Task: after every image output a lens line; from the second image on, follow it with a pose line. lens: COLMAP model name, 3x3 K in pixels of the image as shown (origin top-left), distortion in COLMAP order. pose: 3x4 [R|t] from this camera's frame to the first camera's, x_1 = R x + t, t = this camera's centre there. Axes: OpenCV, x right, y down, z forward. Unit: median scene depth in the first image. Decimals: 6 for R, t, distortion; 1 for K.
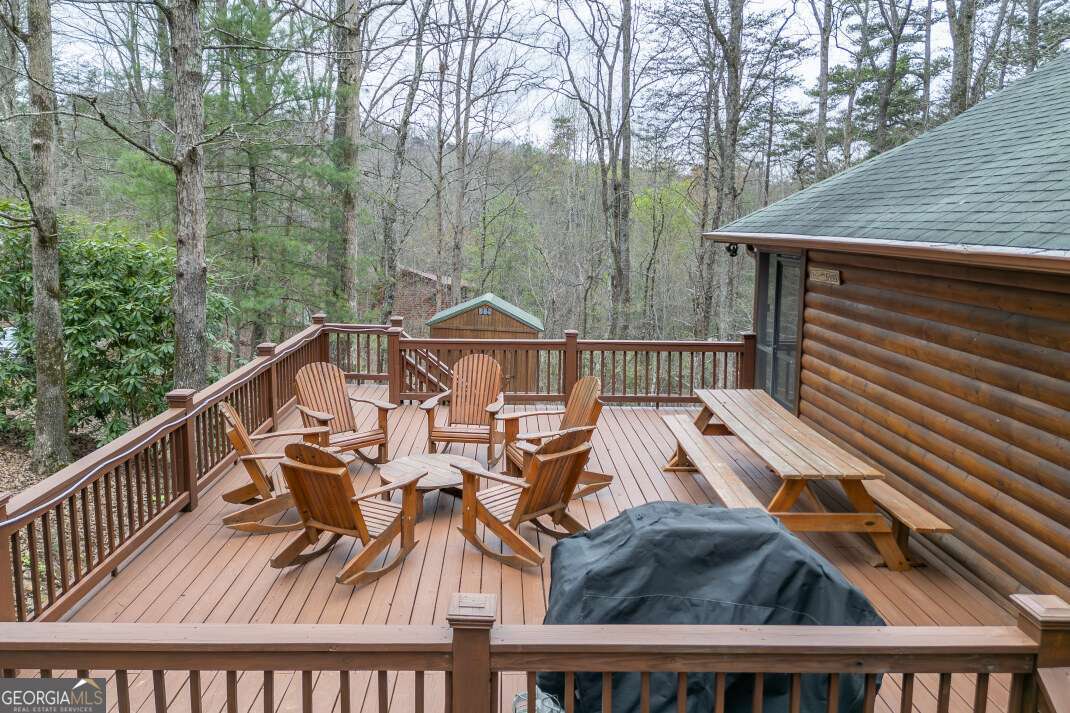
lens RADIAL K [[772.6, 0, 511.7], [0, 772.6, 358.9], [0, 0, 1]] dist [-0.000938, -0.001415]
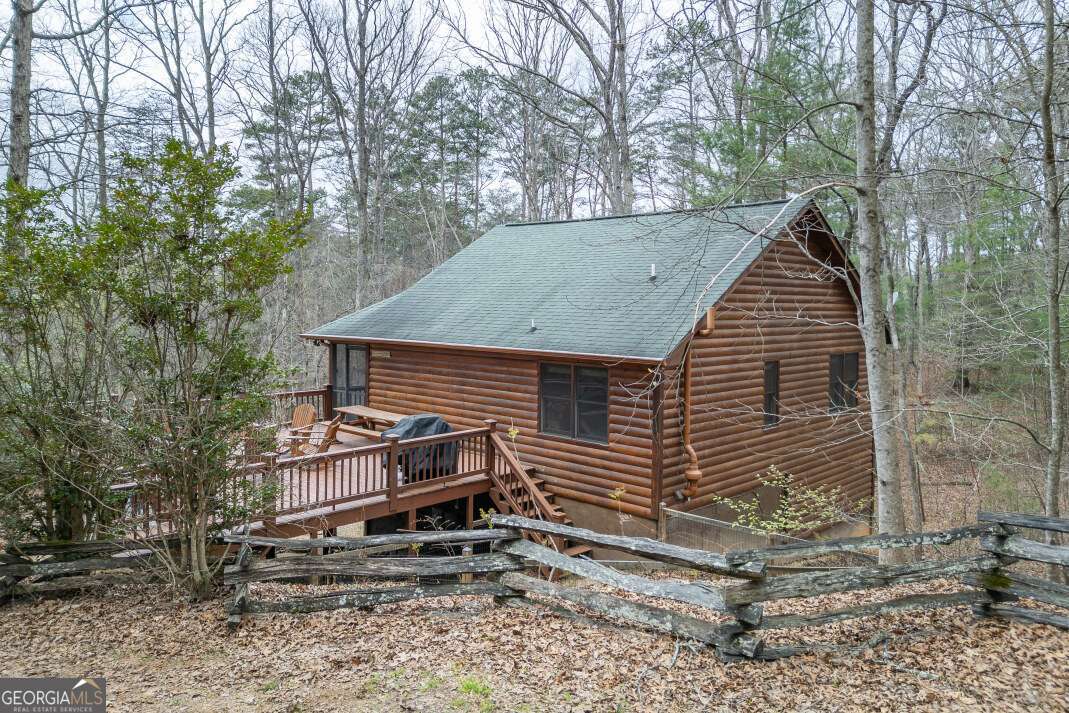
lens RADIAL K [[771.8, 0, 511.2], [0, 771.8, 358.9], [0, 0, 1]] dist [-0.000938, -0.001415]
pose [[0.719359, -0.046311, 0.693092, -0.910536], [0.116647, 0.991660, -0.054806, 0.081047], [-0.684774, 0.120273, 0.718762, -0.934542]]
